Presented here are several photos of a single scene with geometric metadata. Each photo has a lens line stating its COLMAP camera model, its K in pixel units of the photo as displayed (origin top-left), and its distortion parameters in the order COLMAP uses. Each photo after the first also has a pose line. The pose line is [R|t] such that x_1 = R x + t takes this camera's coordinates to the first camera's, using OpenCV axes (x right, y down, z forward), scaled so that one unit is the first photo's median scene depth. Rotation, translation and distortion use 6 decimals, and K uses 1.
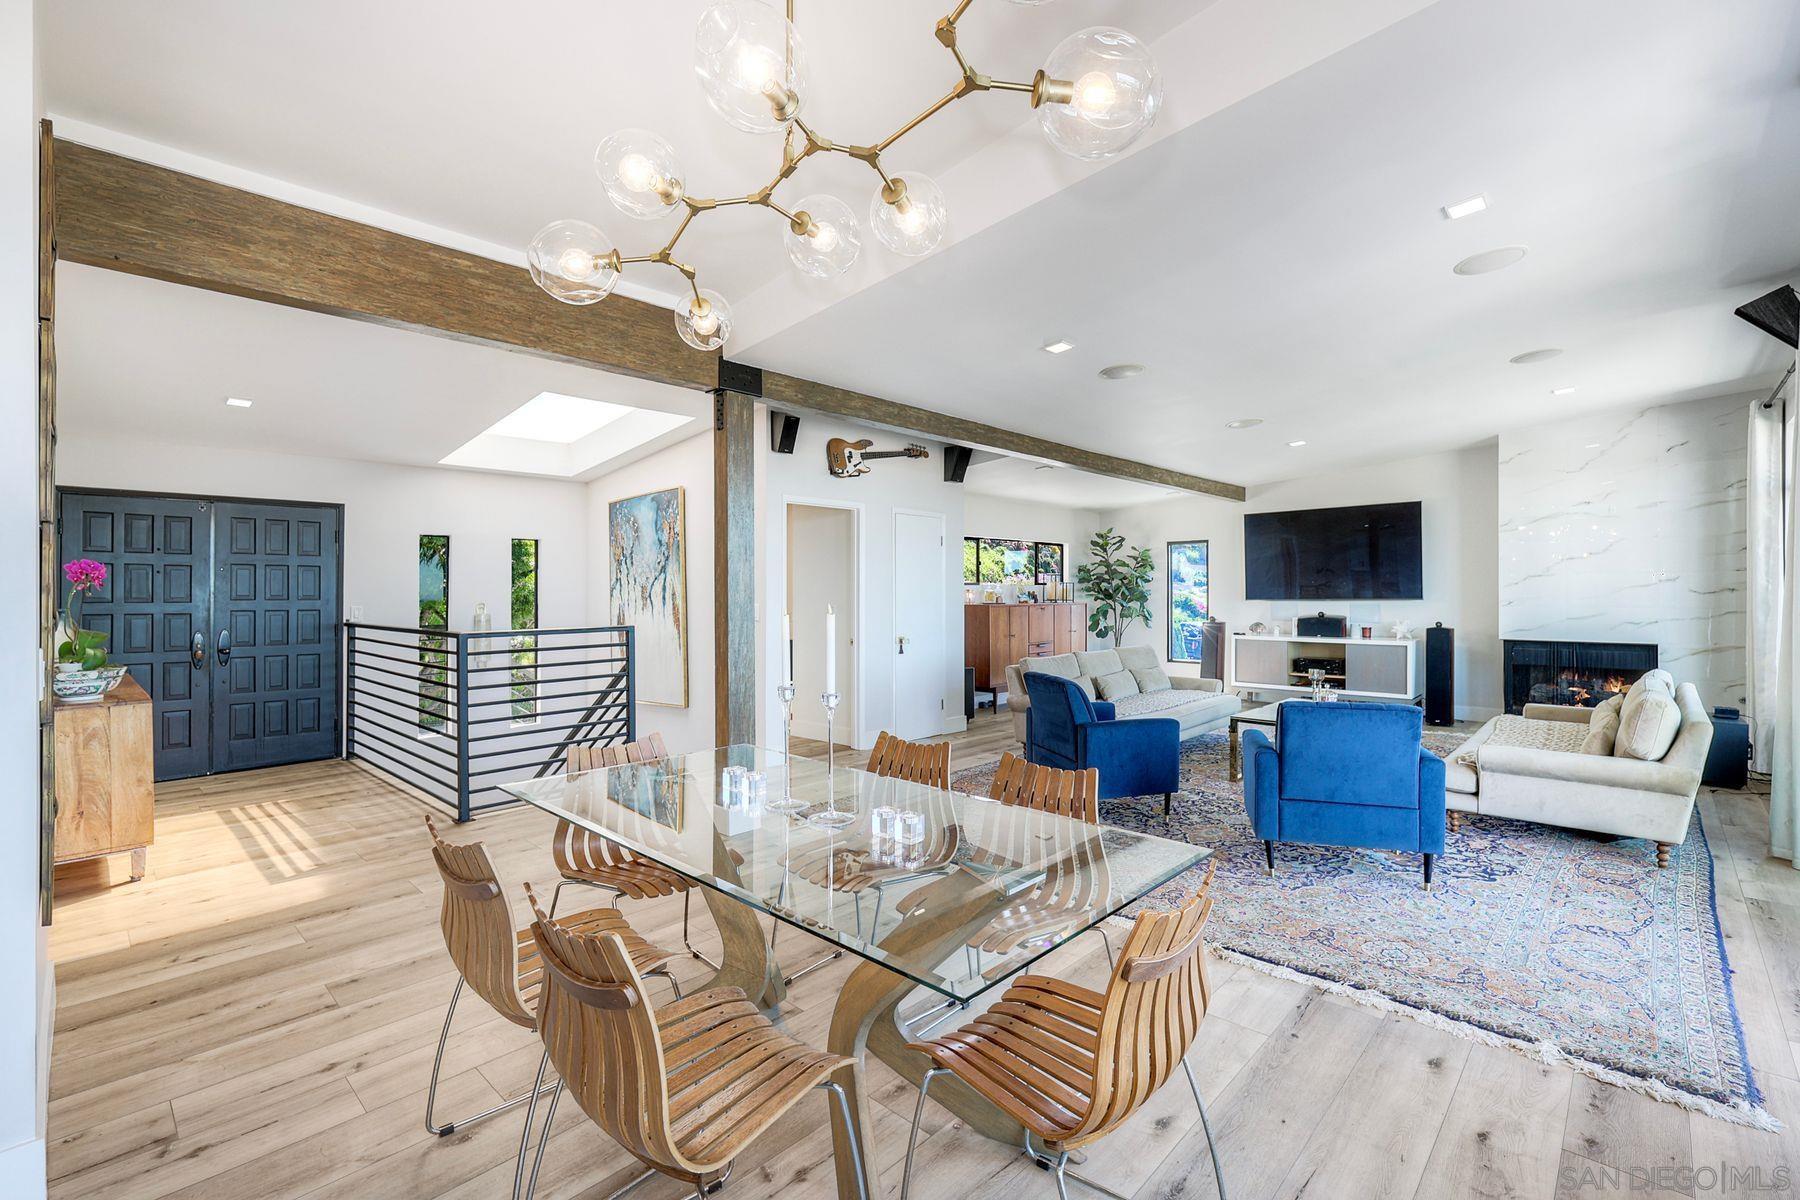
lens RADIAL K [[791.8, 0, 897.3], [0, 791.8, 595.4], [0, 0, 1]] dist [-0.002264, -0.001335]
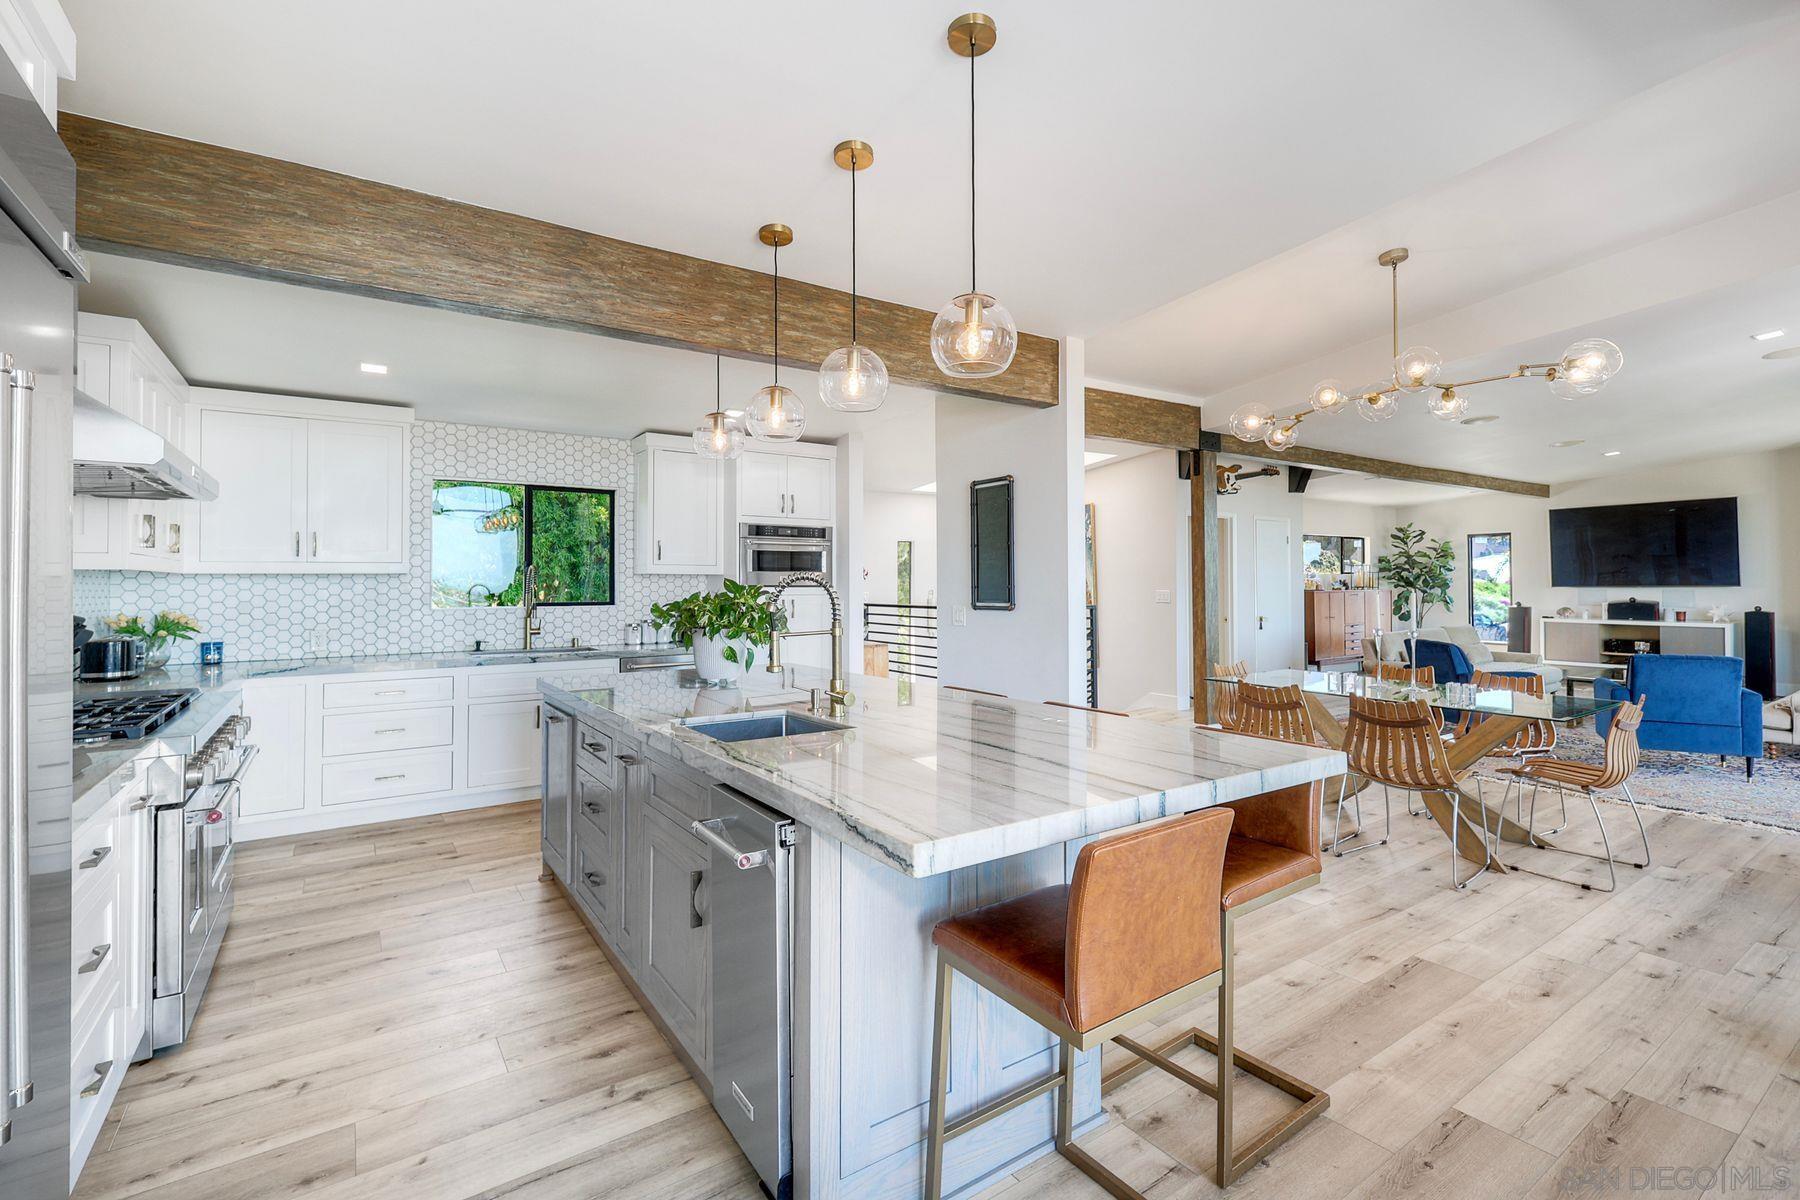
lens RADIAL K [[791.8, 0, 943.3], [0, 791.8, 566.5], [0, 0, 1]] dist [-0.002264, -0.001335]
pose [[0.979476, -0.006428, -0.201457, -0.183938], [0.002166, 0.999769, -0.021370, -0.000991], [0.201548, 0.020495, 0.979264, -0.274687]]
